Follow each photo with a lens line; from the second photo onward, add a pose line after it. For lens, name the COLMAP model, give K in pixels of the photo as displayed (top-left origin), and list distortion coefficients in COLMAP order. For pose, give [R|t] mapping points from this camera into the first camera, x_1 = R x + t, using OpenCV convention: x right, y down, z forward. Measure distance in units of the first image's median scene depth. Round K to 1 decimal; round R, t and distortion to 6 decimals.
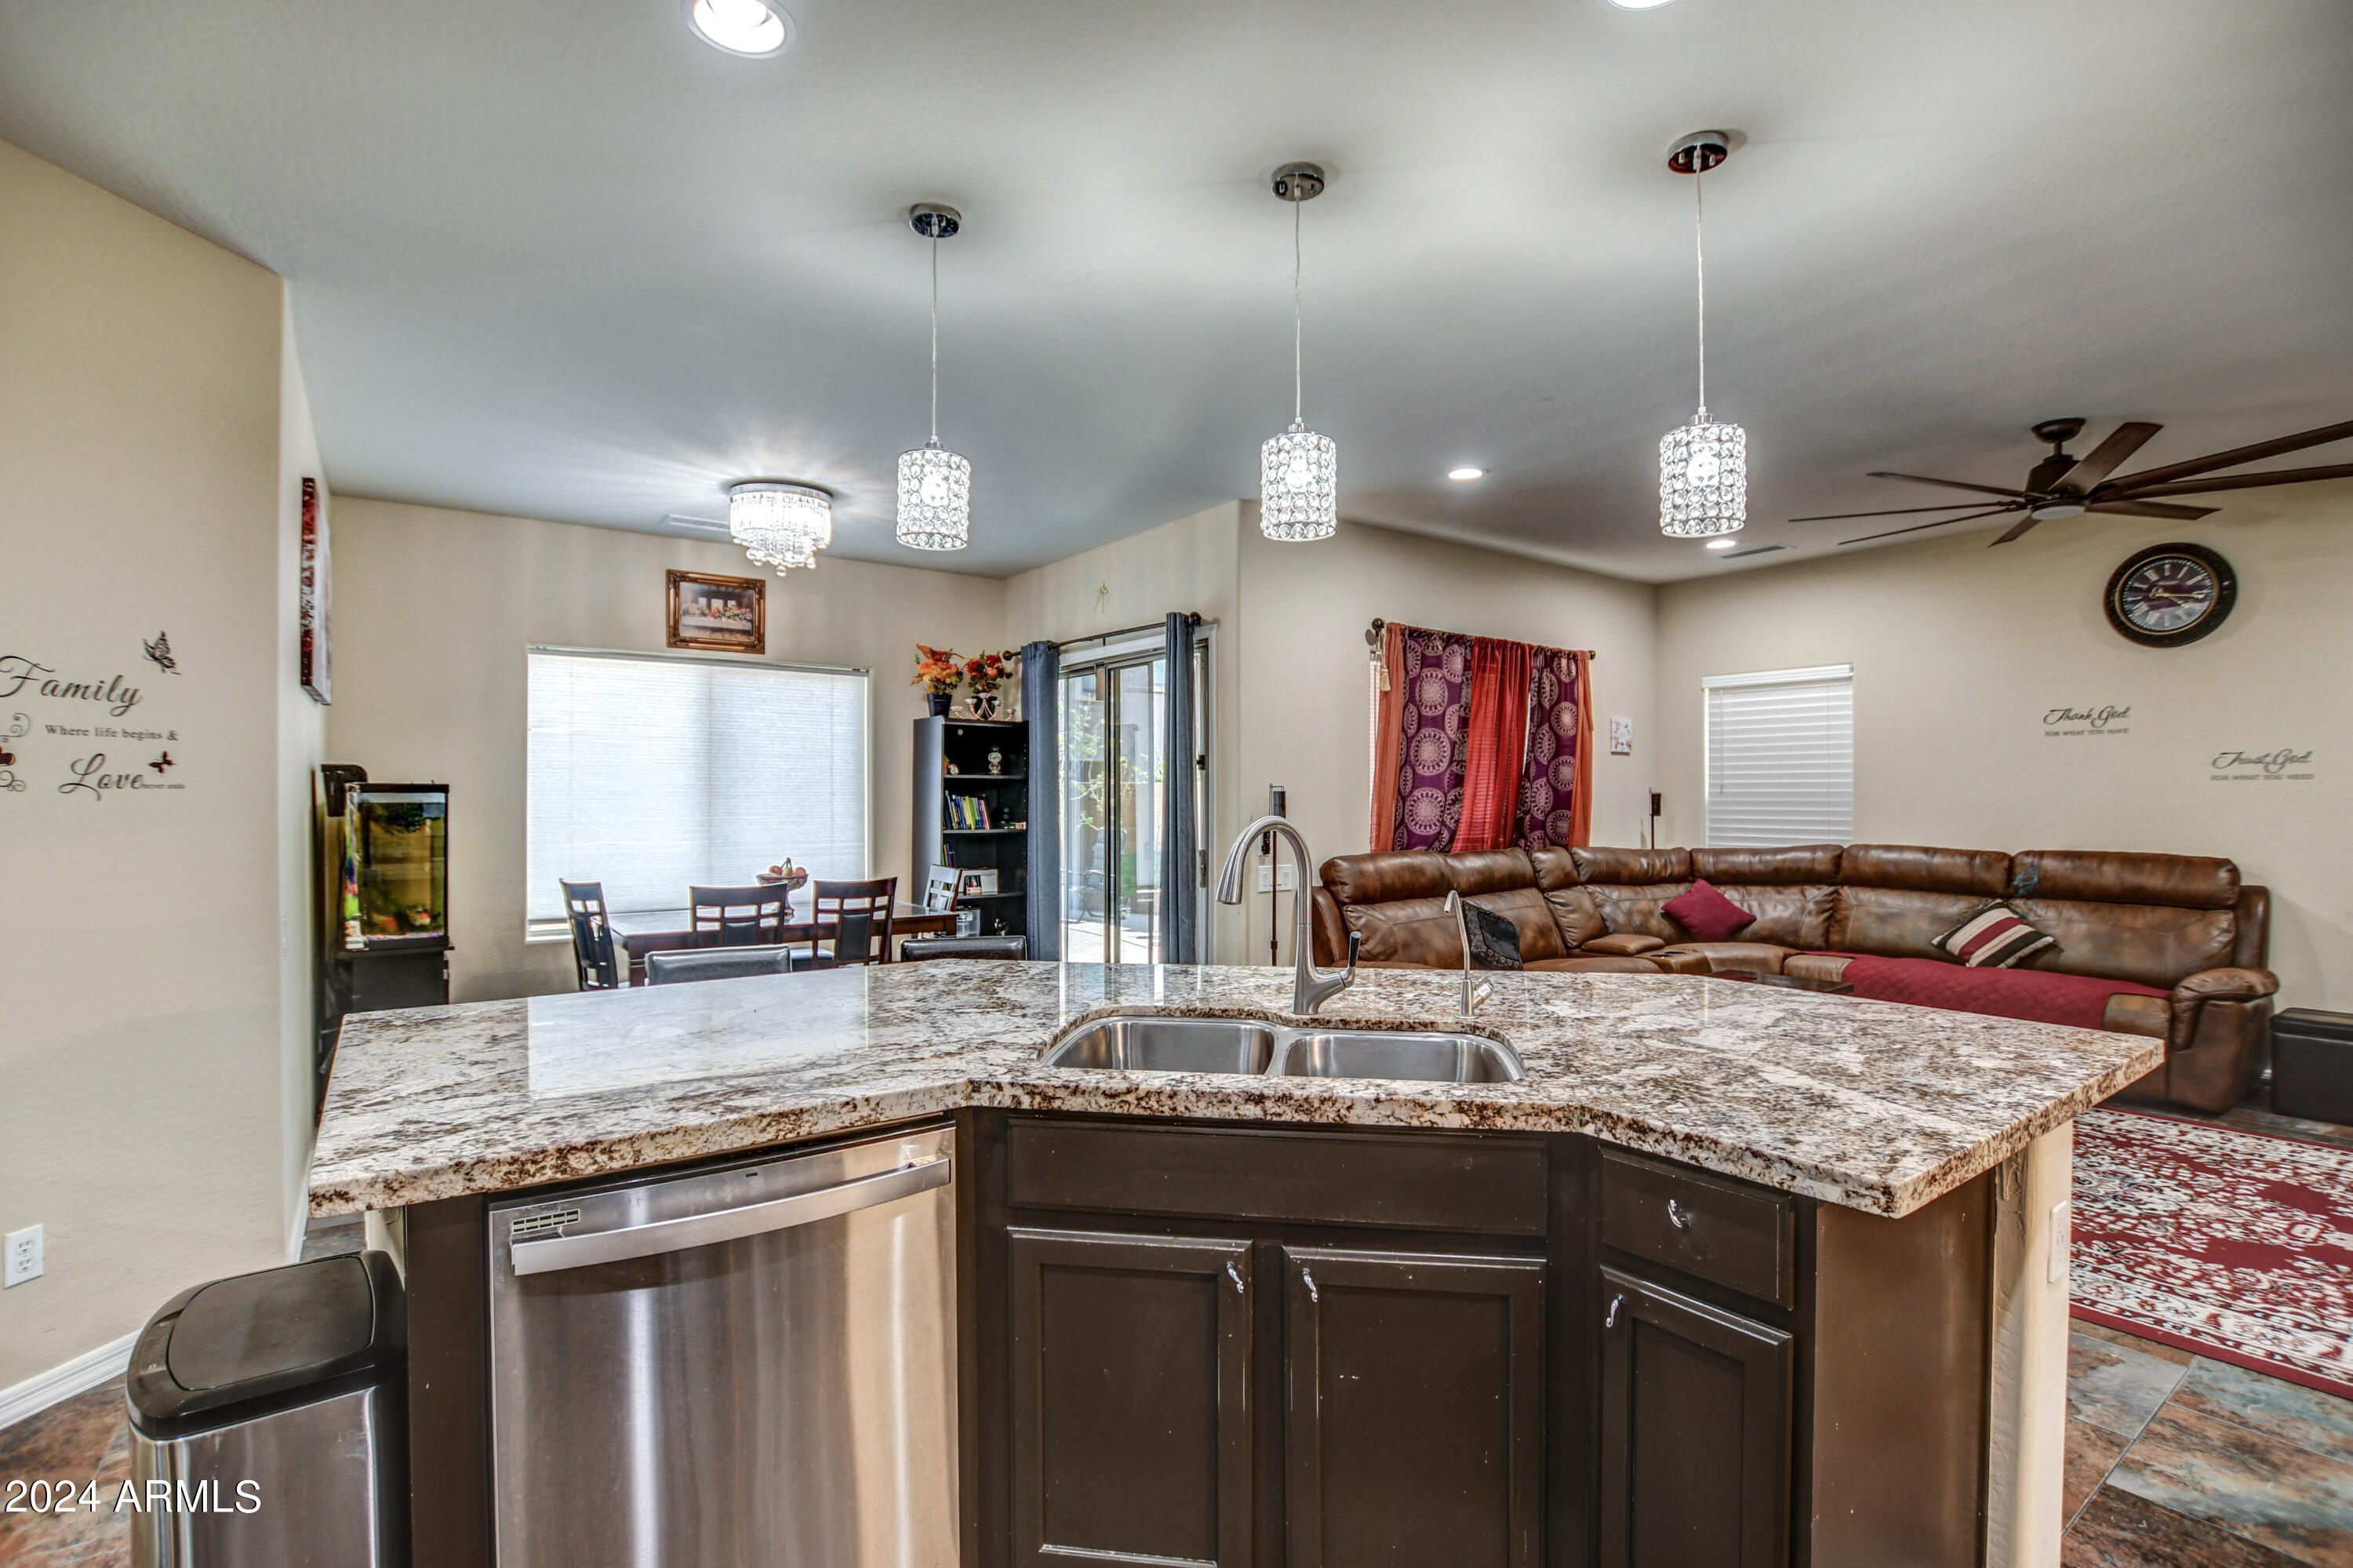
lens RADIAL K [[1056.4, 0, 1174.9], [0, 1056.4, 794.4], [0, 0, 1]] dist [-0.019234, 0.001033]
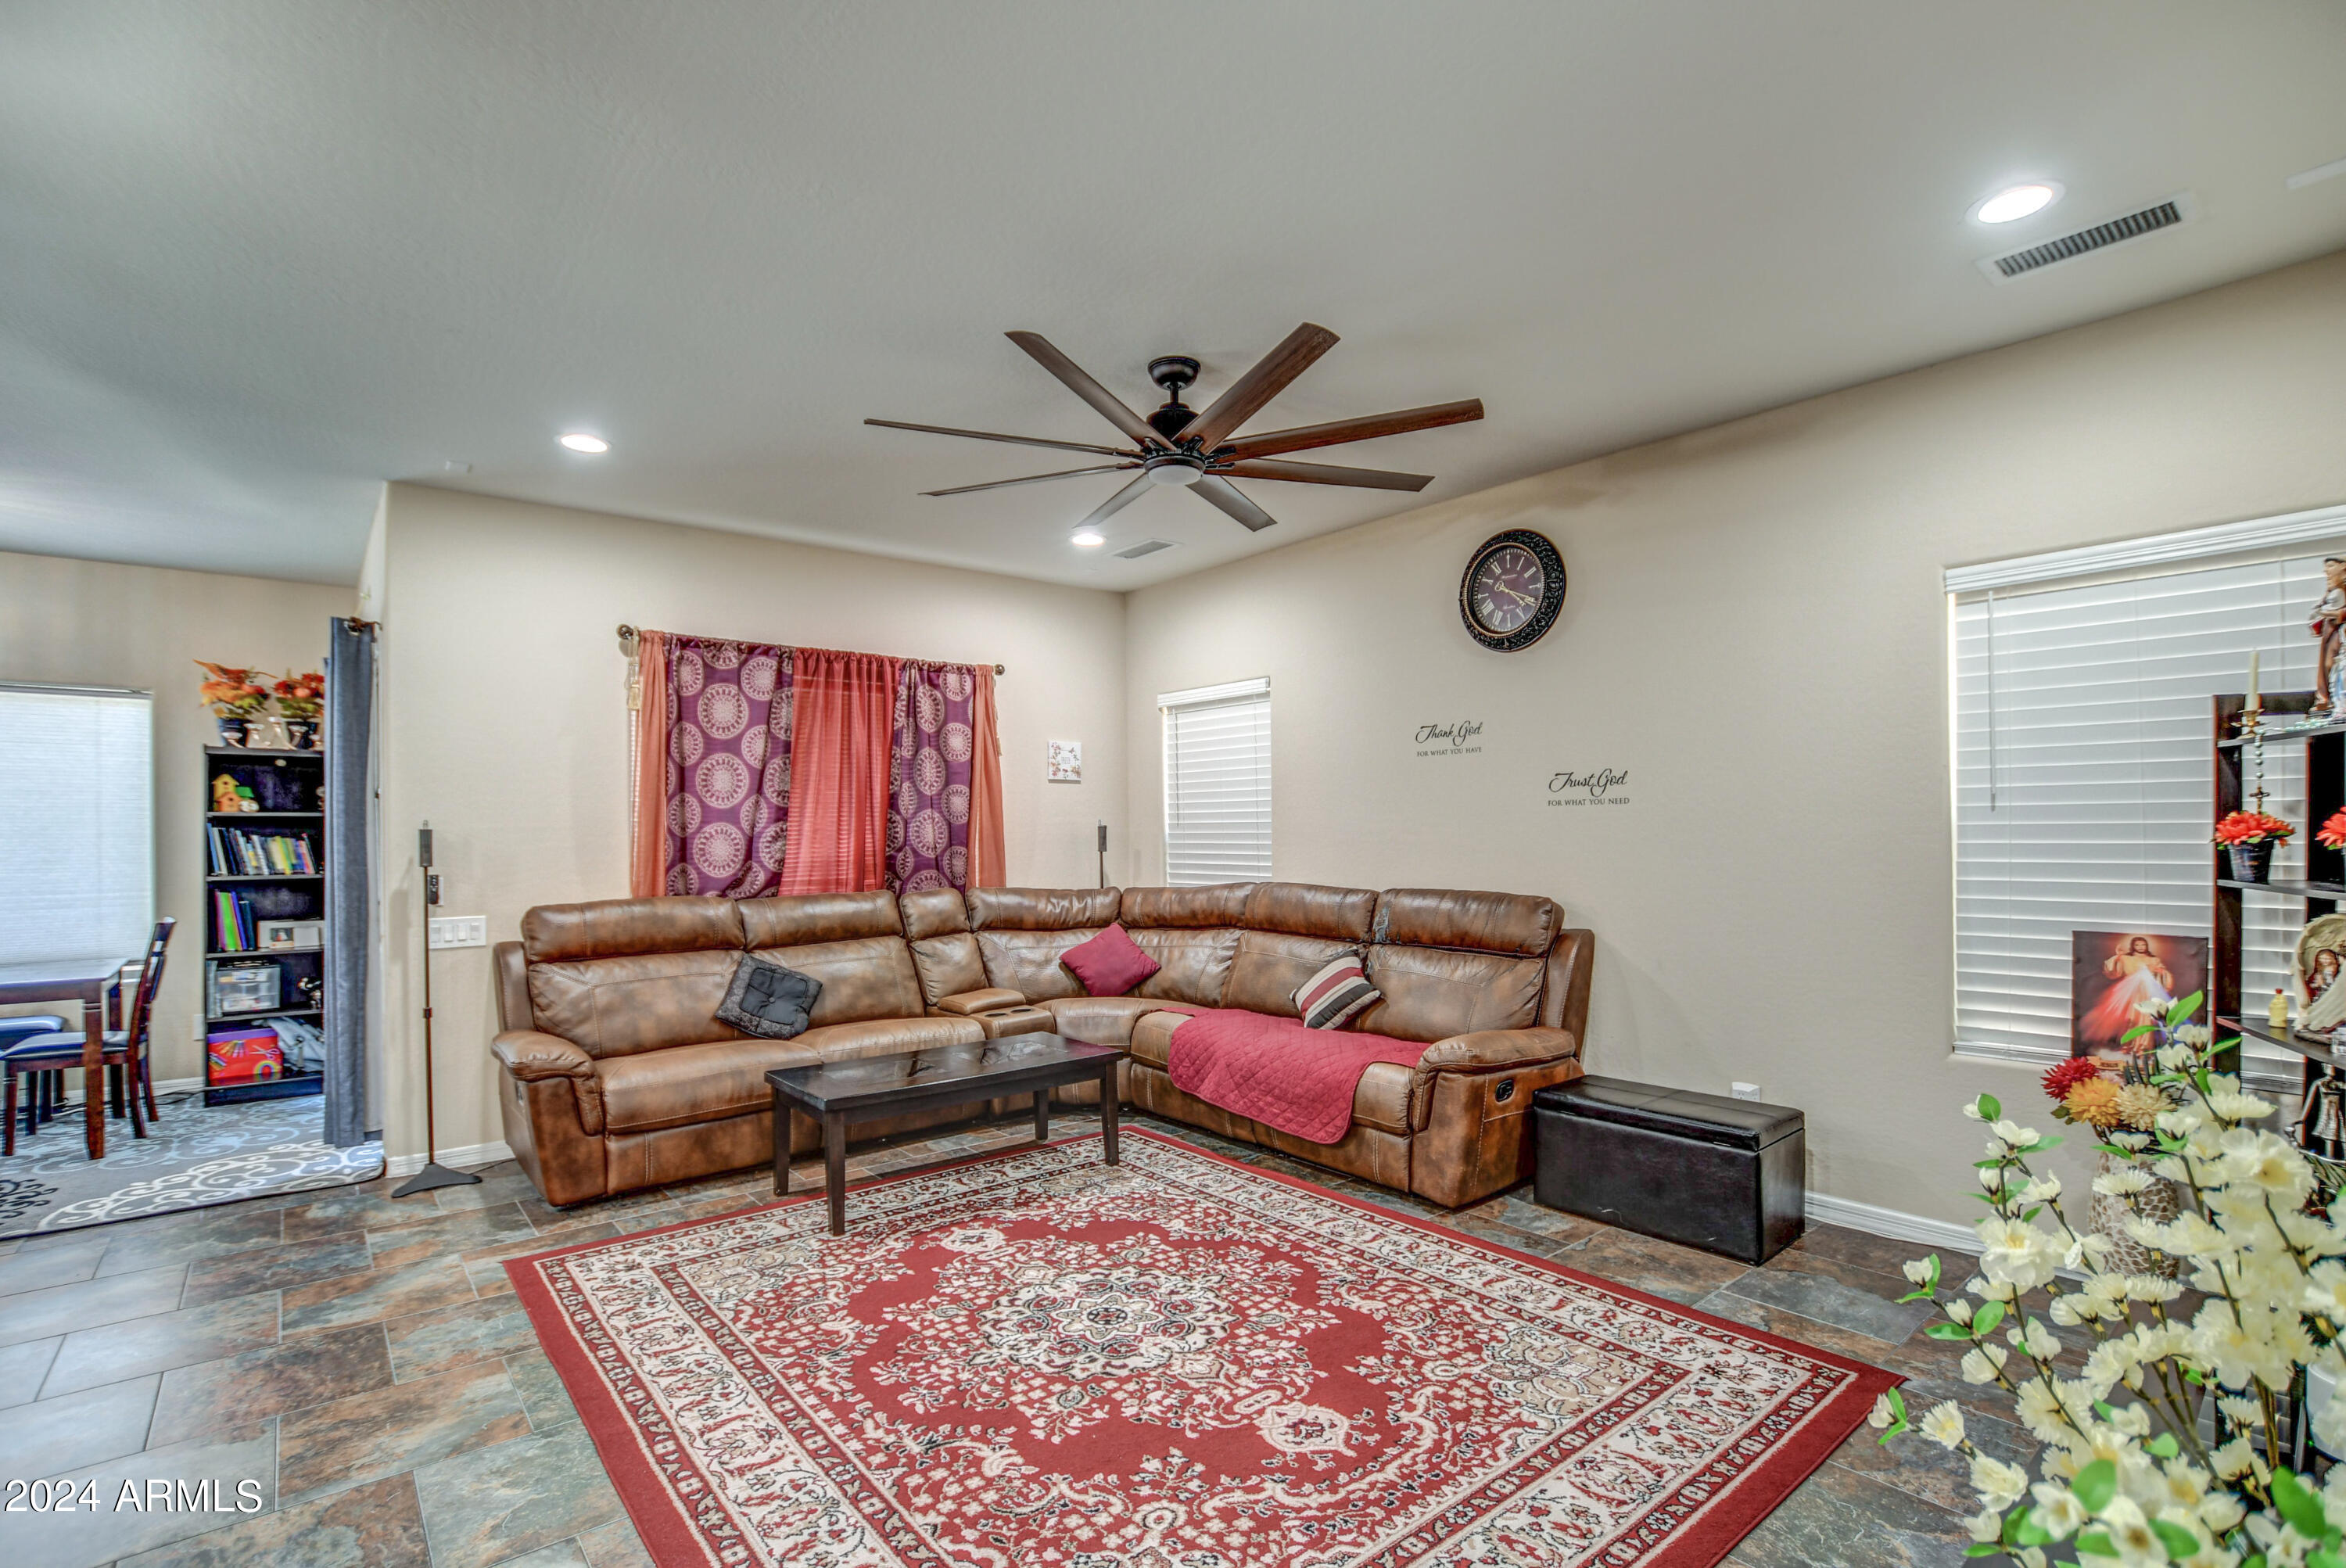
lens RADIAL K [[1046.3, 0, 1172.8], [0, 1046.3, 826.0], [0, 0, 1]] dist [-0.032356, 0.000003]
pose [[0.998458, -0.009436, 0.054703, 0.559851], [0.009577, 0.999951, -0.002314, 0.001724], [-0.054679, 0.002835, 0.998500, 0.137340]]
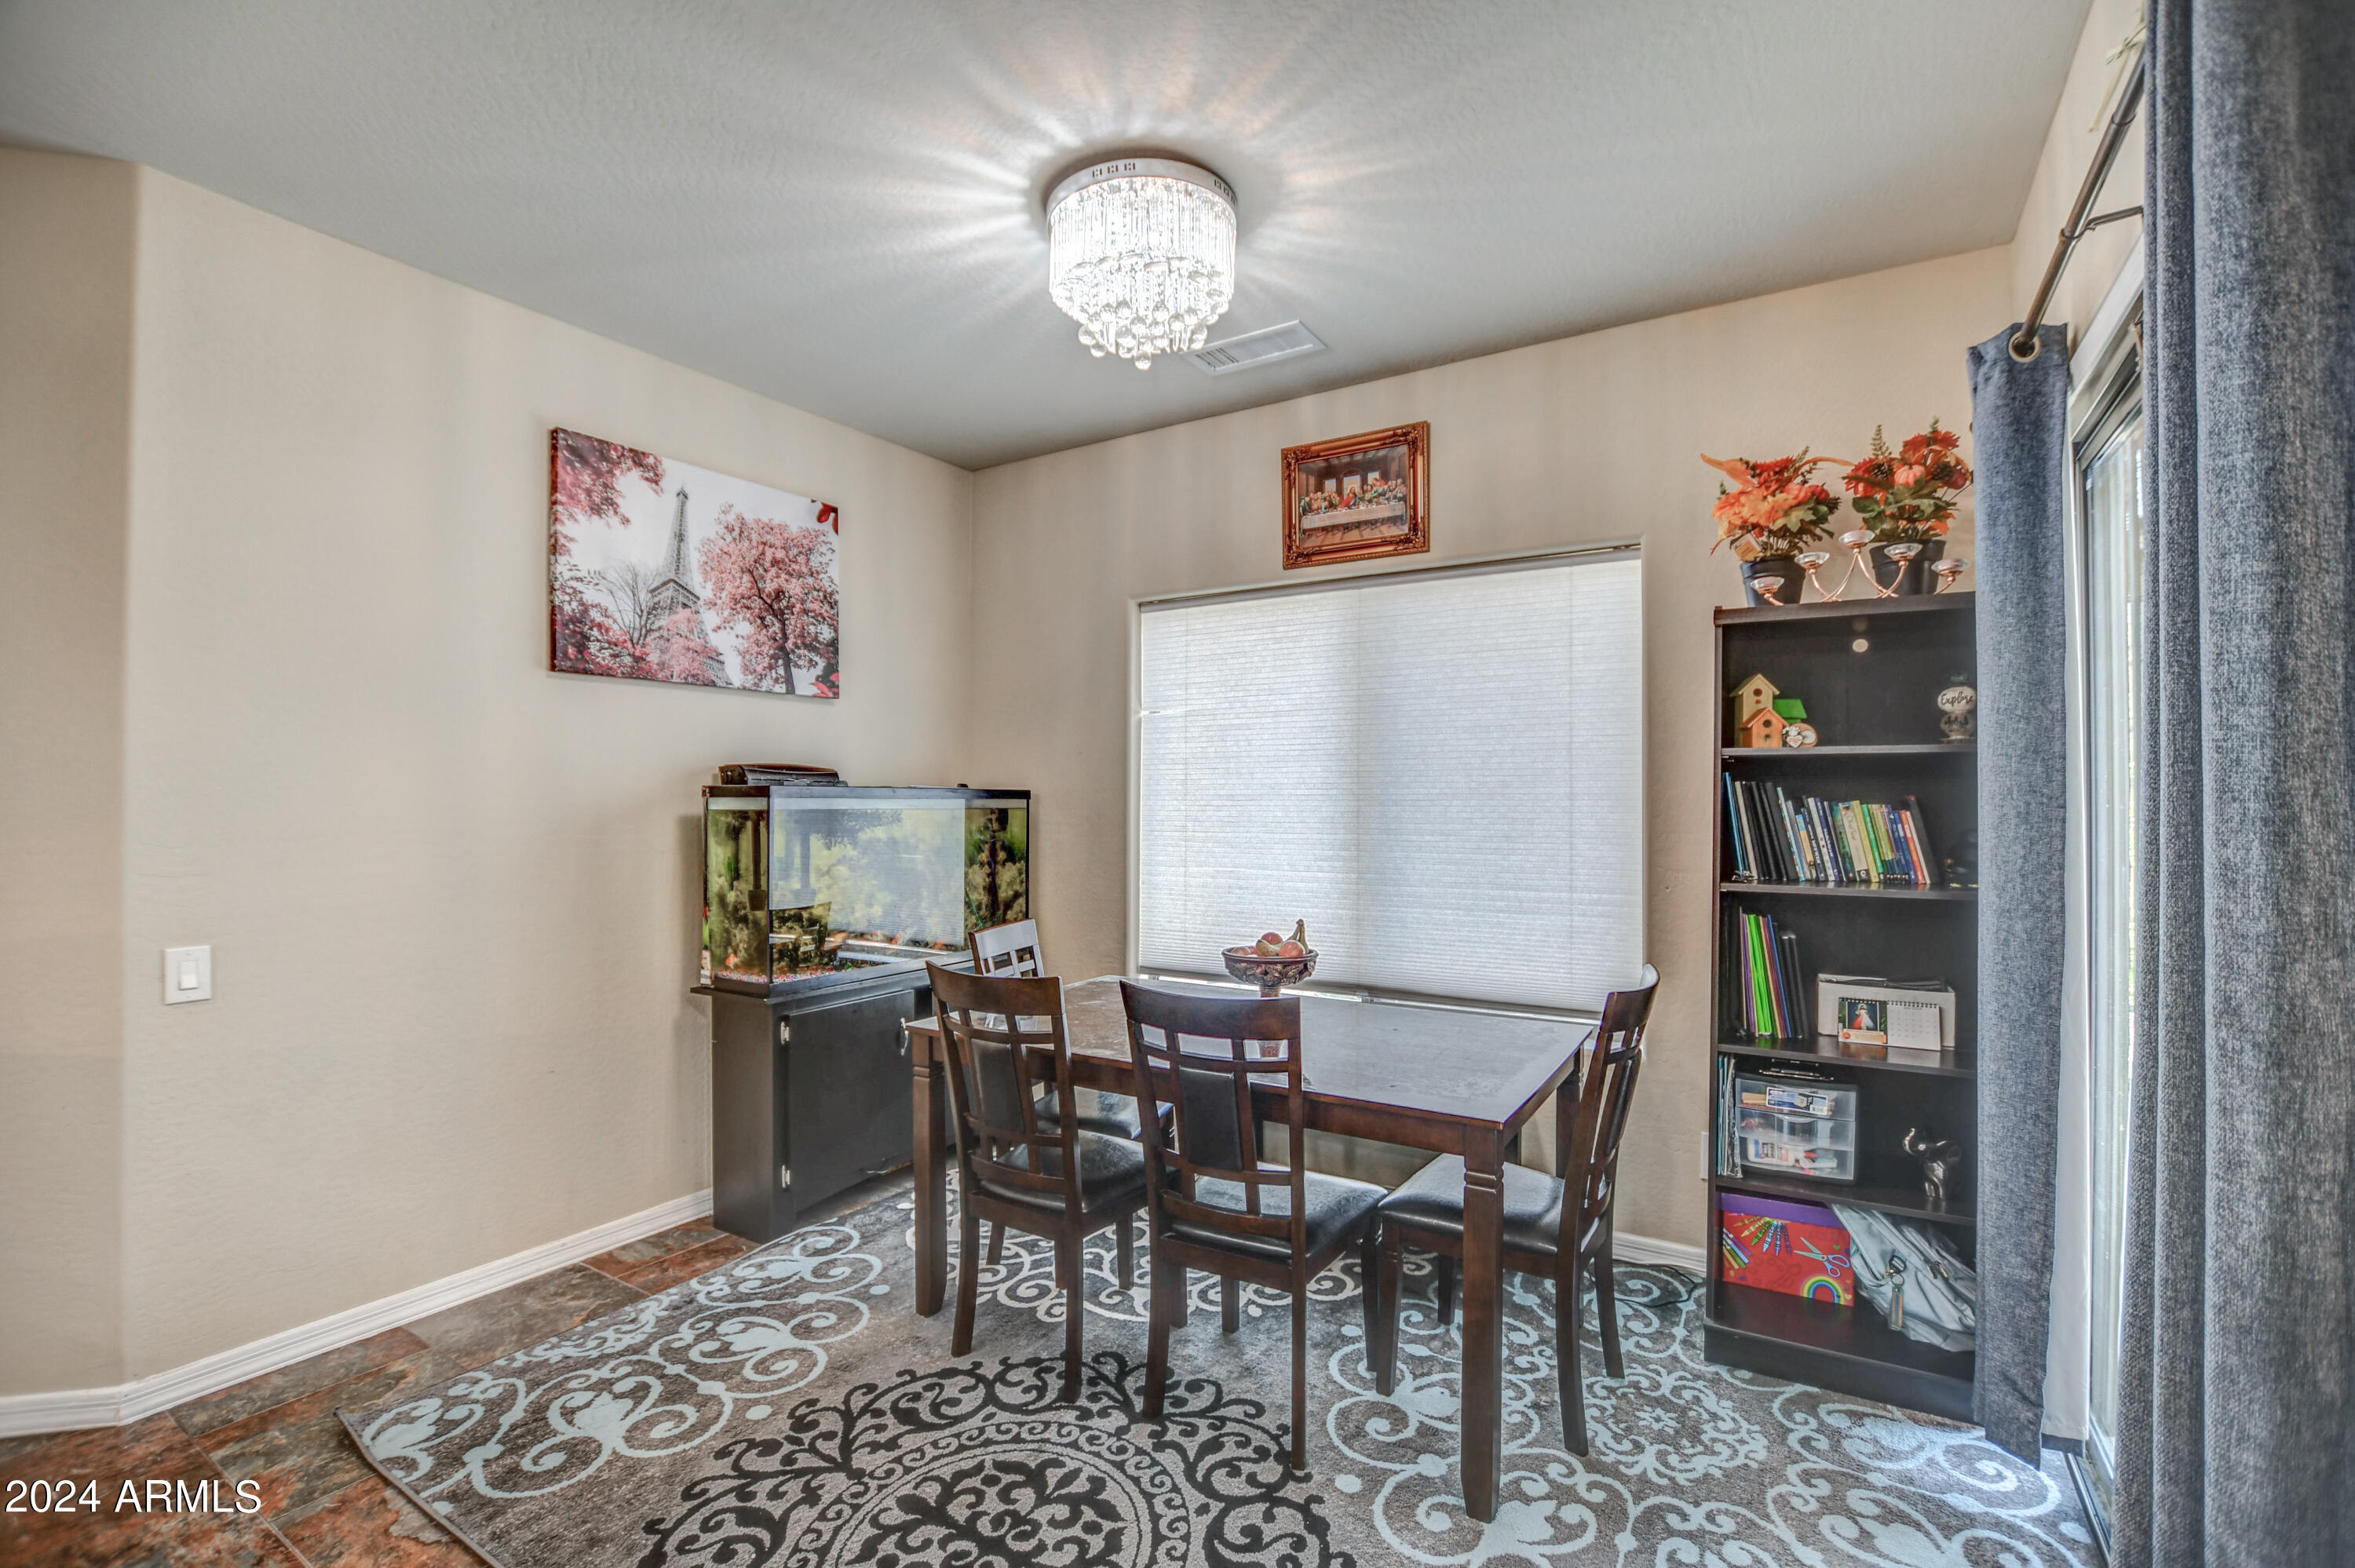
lens RADIAL K [[1057.1, 0, 1174.3], [0, 1057.1, 800.7], [0, 0, 1]] dist [-0.019234, 0.001033]
pose [[0.349876, -0.002686, -0.936792, 0.098324], [-0.000647, 0.999995, -0.003109, 0.003227], [0.936796, 0.001694, 0.349872, 0.700794]]
